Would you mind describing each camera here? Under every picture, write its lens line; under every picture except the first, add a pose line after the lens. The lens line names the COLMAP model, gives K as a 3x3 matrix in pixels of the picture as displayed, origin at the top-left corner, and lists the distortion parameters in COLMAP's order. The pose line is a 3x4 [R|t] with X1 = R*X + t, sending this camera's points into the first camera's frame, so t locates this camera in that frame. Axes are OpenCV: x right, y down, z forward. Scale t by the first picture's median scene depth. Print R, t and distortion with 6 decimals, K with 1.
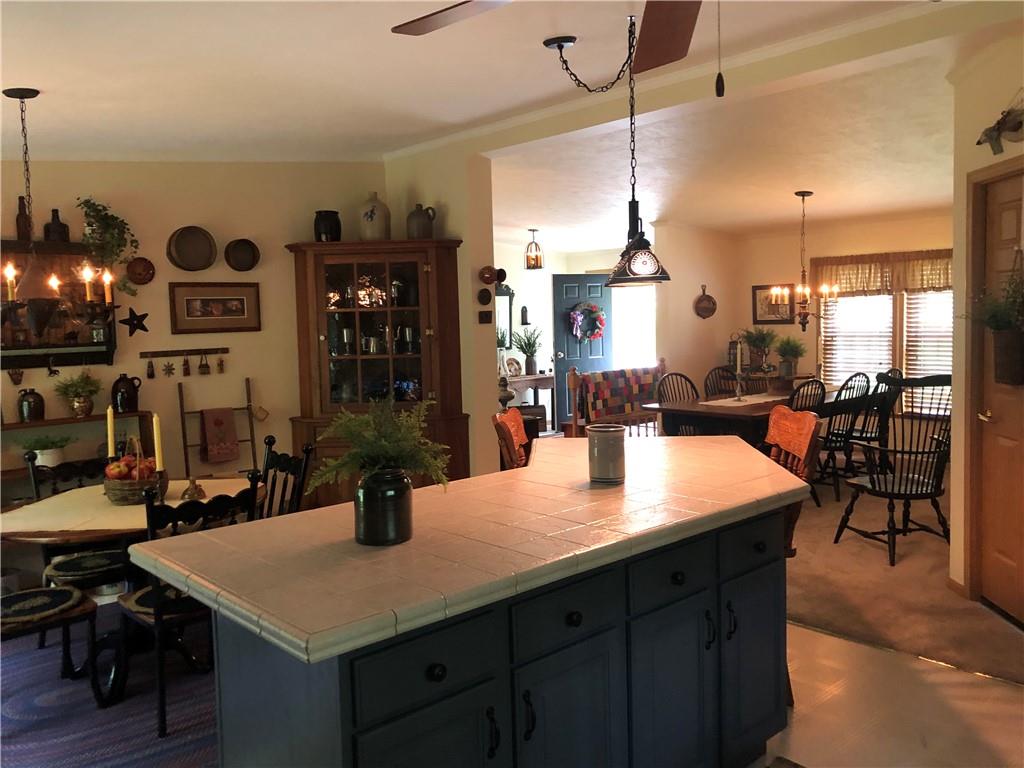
lens RADIAL K [[829.2, 0, 509.5], [0, 829.2, 374.1], [0, 0, 1]] dist [0.029134, -0.029763]
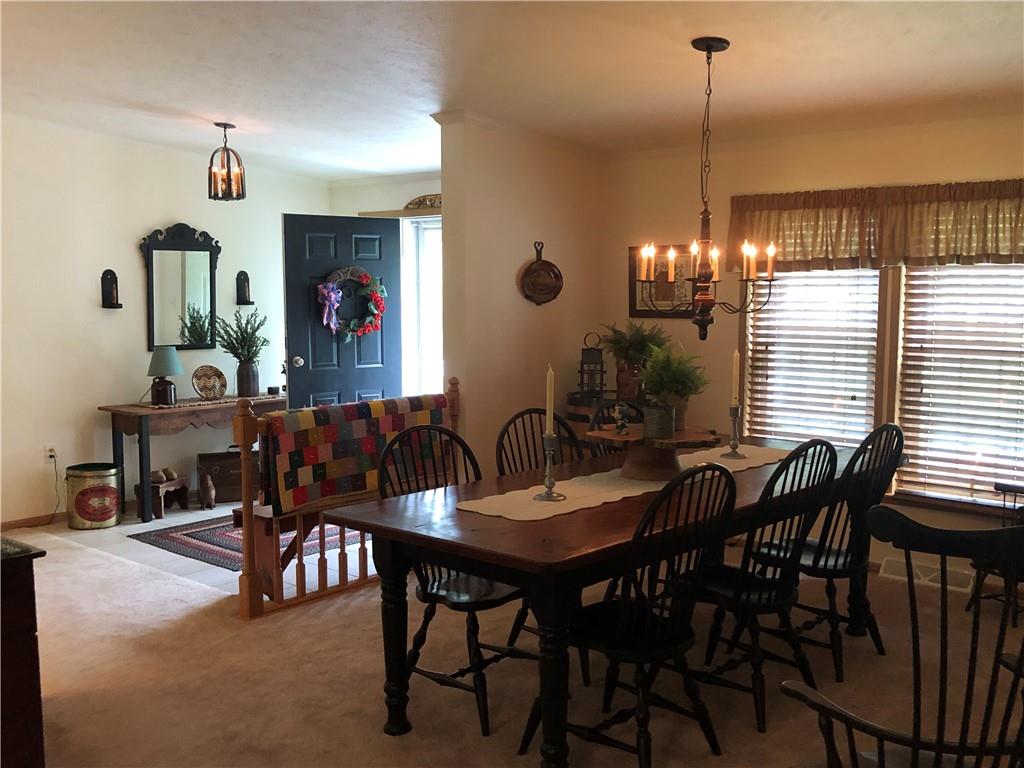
lens RADIAL K [[1059.5, 0, 512.5], [0, 1059.5, 375.1], [0, 0, 1]] dist [0.104813, 0.000000]
pose [[0.992550, 0.017977, 0.120509, 0.152922], [-0.019284, 0.999767, 0.009694, -0.030875], [-0.120306, -0.011945, 0.992665, 0.362852]]
